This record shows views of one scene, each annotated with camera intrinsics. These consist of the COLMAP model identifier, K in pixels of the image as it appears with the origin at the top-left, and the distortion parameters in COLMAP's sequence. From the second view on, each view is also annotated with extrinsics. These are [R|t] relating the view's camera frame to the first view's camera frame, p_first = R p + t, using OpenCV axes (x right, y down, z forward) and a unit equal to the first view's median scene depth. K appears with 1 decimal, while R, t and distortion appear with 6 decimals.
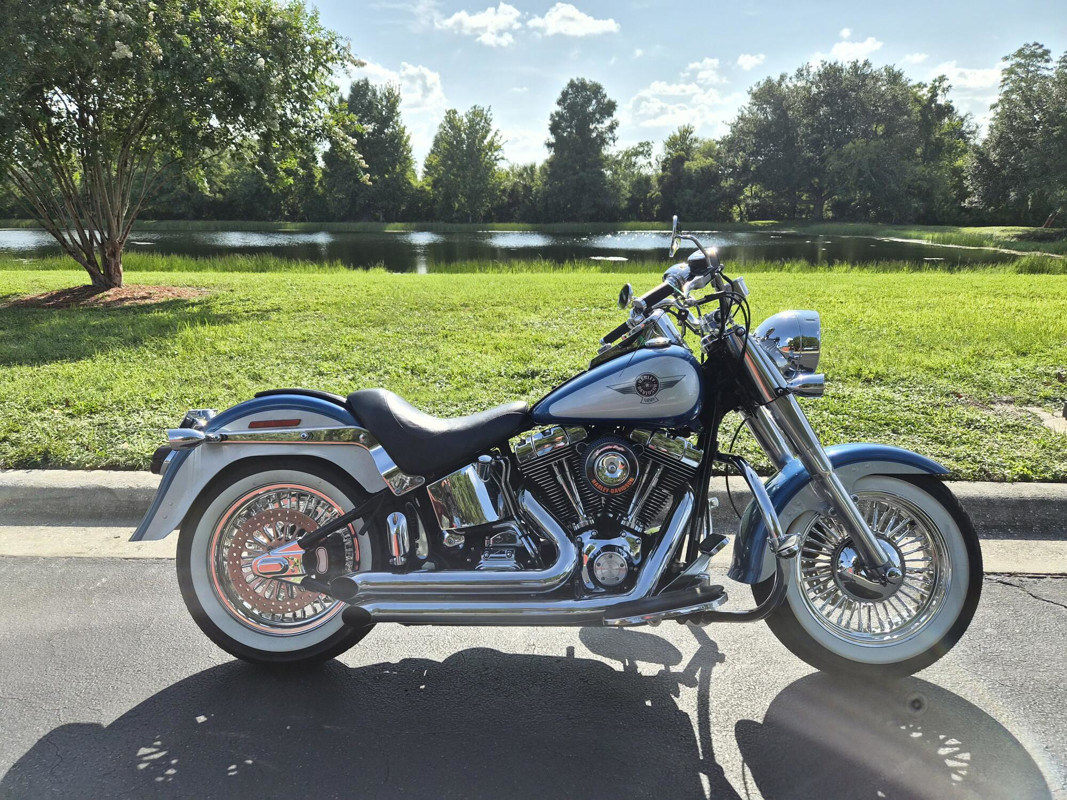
lens RADIAL K [[728.2, 0, 526.6], [0, 728.2, 395.7], [0, 0, 1]] dist [0.063117, -0.057161]
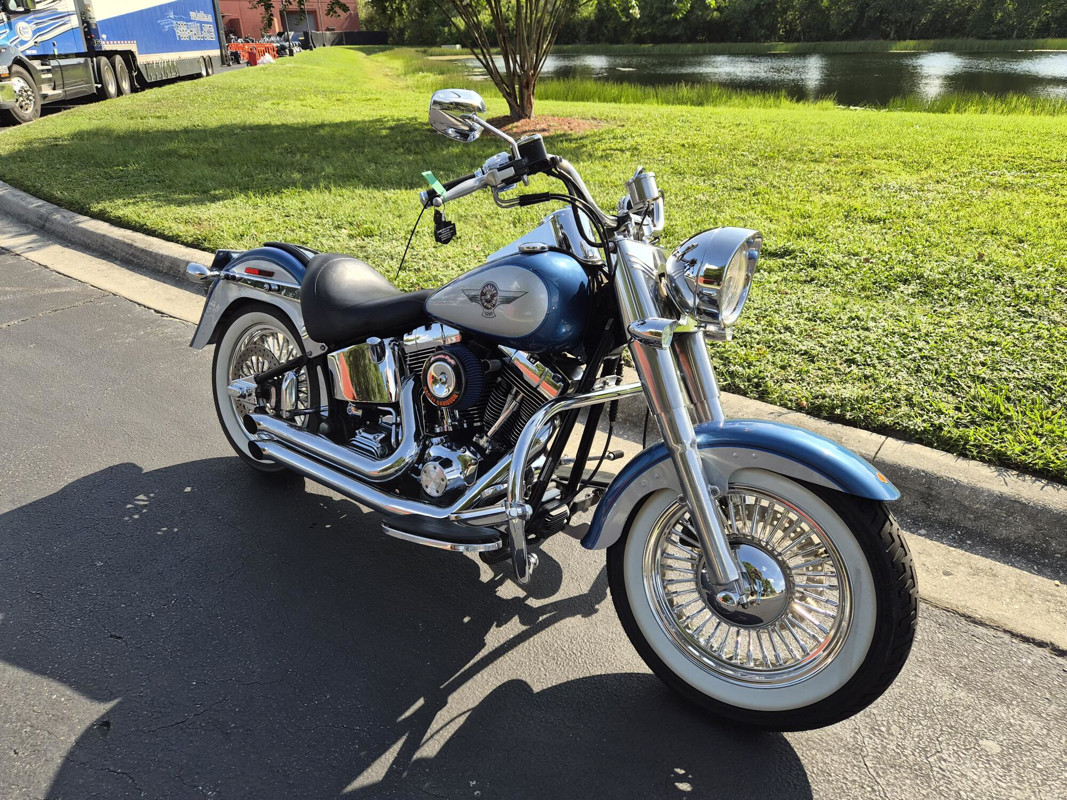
lens RADIAL K [[728.2, 0, 526.6], [0, 728.2, 395.7], [0, 0, 1]] dist [0.063117, -0.057161]
pose [[0.808601, 0.243858, -0.535442, 0.621473], [-0.123878, 0.960225, 0.250243, -0.110443], [0.575169, -0.136017, 0.806647, 0.277933]]
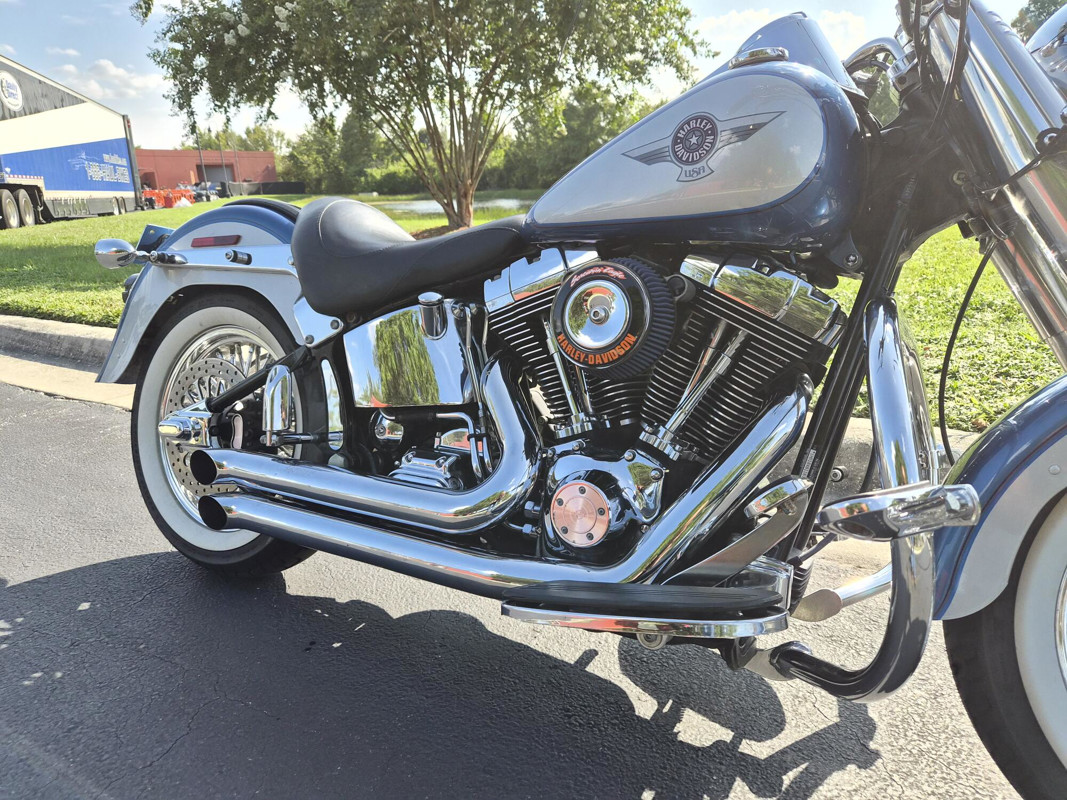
lens RADIAL K [[728.2, 0, 526.6], [0, 728.2, 395.7], [0, 0, 1]] dist [0.063117, -0.057161]
pose [[0.871881, 0.102071, -0.478962, 0.279514], [-0.081813, 0.994652, 0.063039, 0.112541], [0.482835, -0.015777, 0.875569, 0.482236]]
